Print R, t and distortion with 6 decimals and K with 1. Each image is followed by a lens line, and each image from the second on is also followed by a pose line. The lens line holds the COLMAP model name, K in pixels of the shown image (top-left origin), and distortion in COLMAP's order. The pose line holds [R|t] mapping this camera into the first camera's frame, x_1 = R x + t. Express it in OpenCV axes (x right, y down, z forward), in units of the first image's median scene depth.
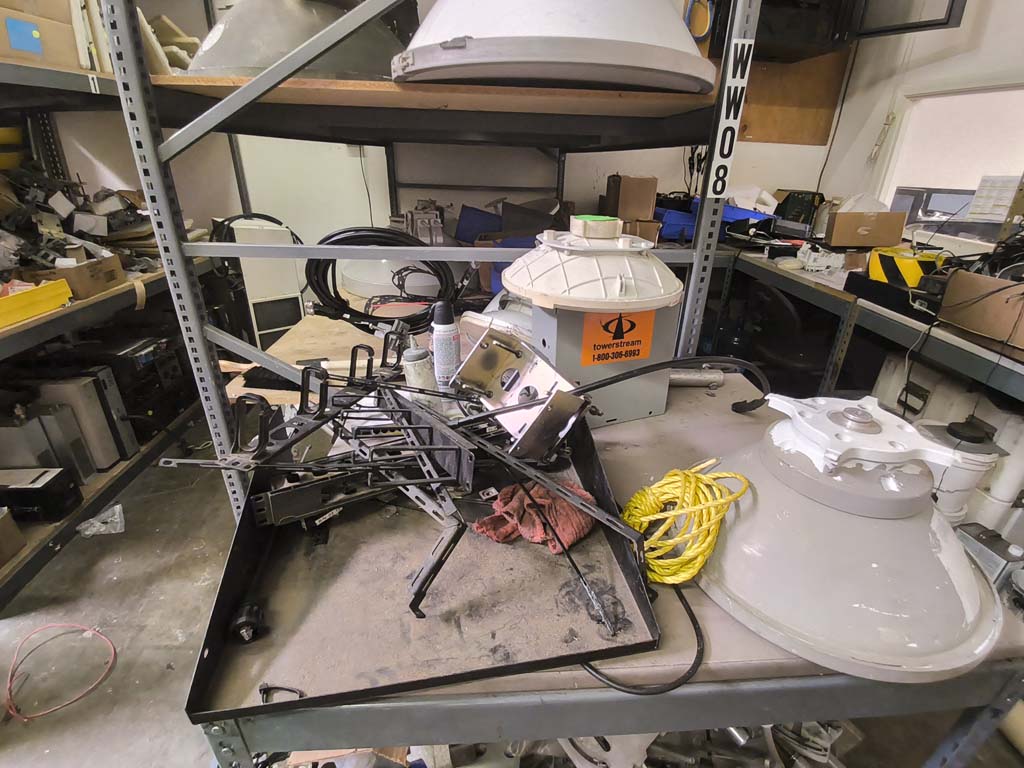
lens RADIAL K [[472.6, 0, 522.4], [0, 472.6, 367.8], [0, 0, 1]] dist [-0.012655, -0.008972]
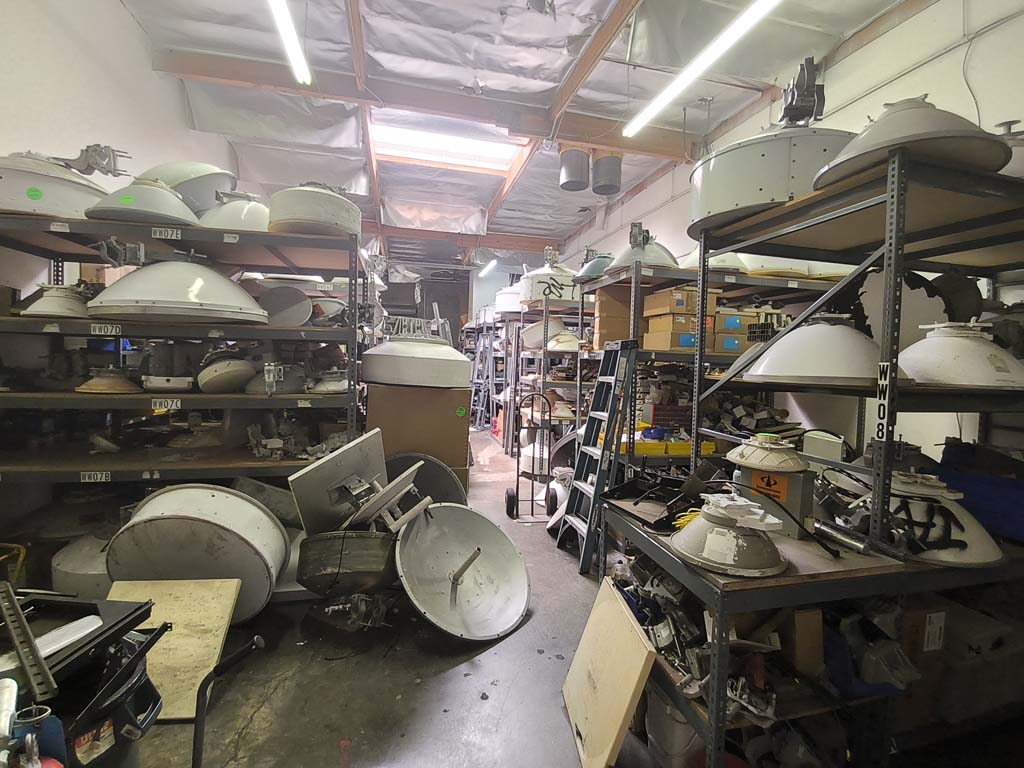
lens RADIAL K [[472.6, 0, 515.6], [0, 472.6, 382.9], [0, 0, 1]] dist [-0.012655, -0.008972]
pose [[0.171749, 0.020987, -0.984917, 1.916967], [-0.410595, 0.910322, -0.052202, 0.089701], [0.895497, 0.413367, 0.164964, -0.589153]]
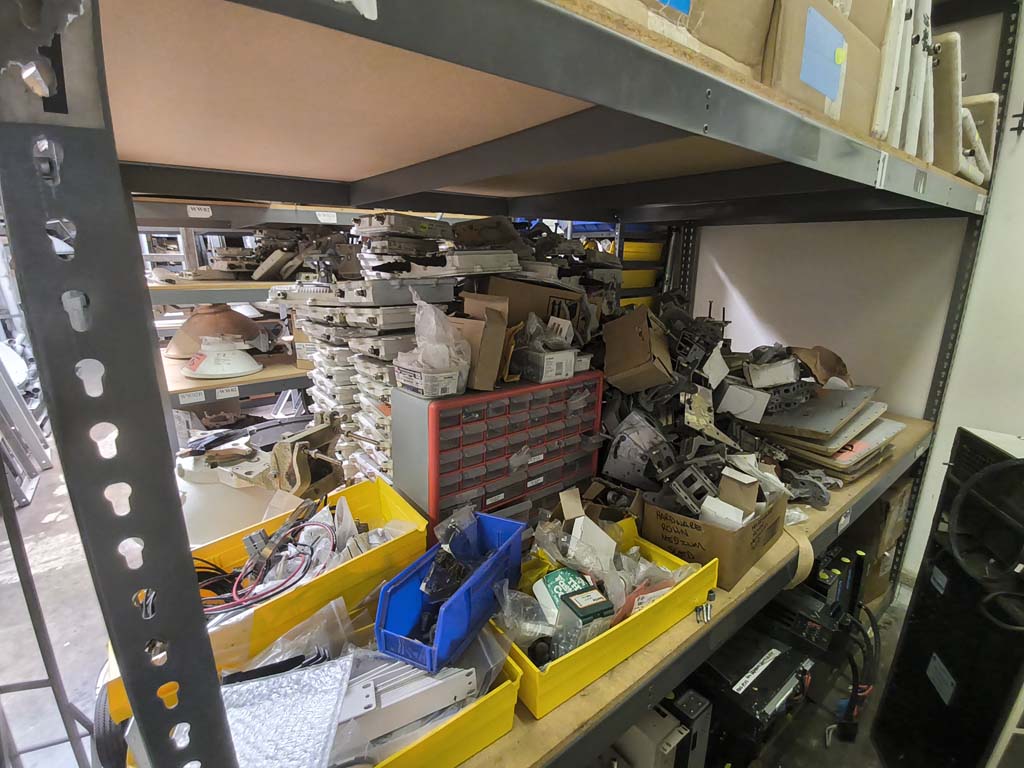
lens RADIAL K [[472.6, 0, 513.7], [0, 472.6, 377.3], [0, 0, 1]] dist [-0.012655, -0.008972]
pose [[0.554778, 0.183917, -0.811416, -1.454605], [-0.325821, 0.945393, -0.008484, -0.570916], [0.765547, 0.269083, 0.584407, 0.982158]]
